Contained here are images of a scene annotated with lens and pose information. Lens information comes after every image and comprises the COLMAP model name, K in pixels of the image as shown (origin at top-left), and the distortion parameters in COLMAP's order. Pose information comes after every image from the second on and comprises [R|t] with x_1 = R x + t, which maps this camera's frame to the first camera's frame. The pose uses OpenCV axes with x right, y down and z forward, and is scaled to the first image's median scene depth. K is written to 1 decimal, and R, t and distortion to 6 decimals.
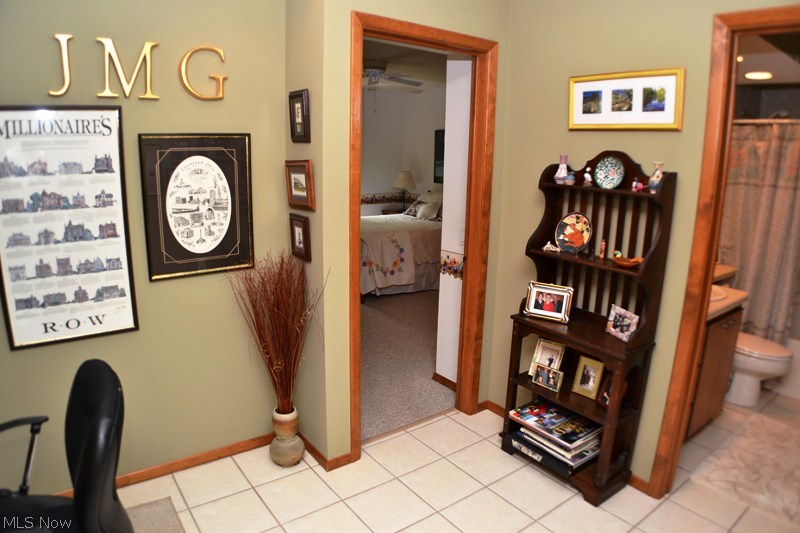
lens RADIAL K [[507.3, 0, 398.8], [0, 507.3, 271.9], [0, 0, 1]] dist [-0.164572, 0.039289]
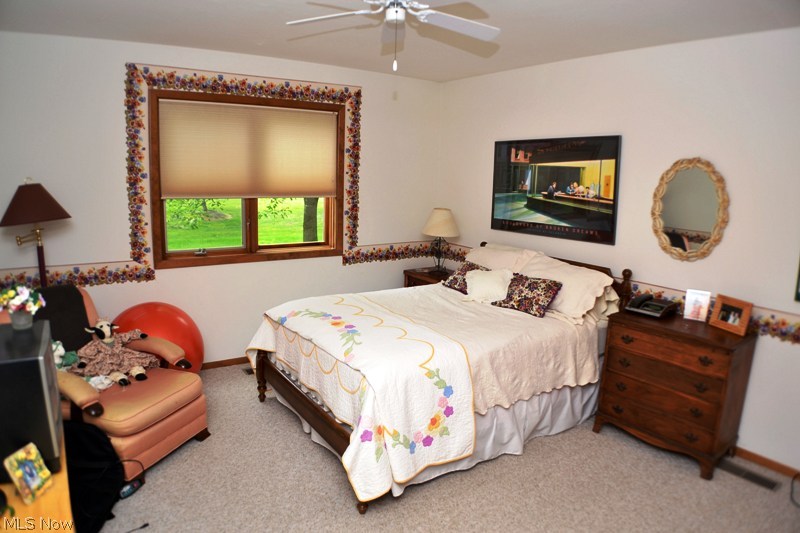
lens RADIAL K [[507.3, 0, 398.8], [0, 507.3, 271.9], [0, 0, 1]] dist [-0.164572, 0.039289]
pose [[0.999307, 0.011625, -0.035371, -0.025986], [-0.013313, 0.998765, -0.047871, -0.134810], [0.034771, 0.048308, 0.998227, 0.563882]]
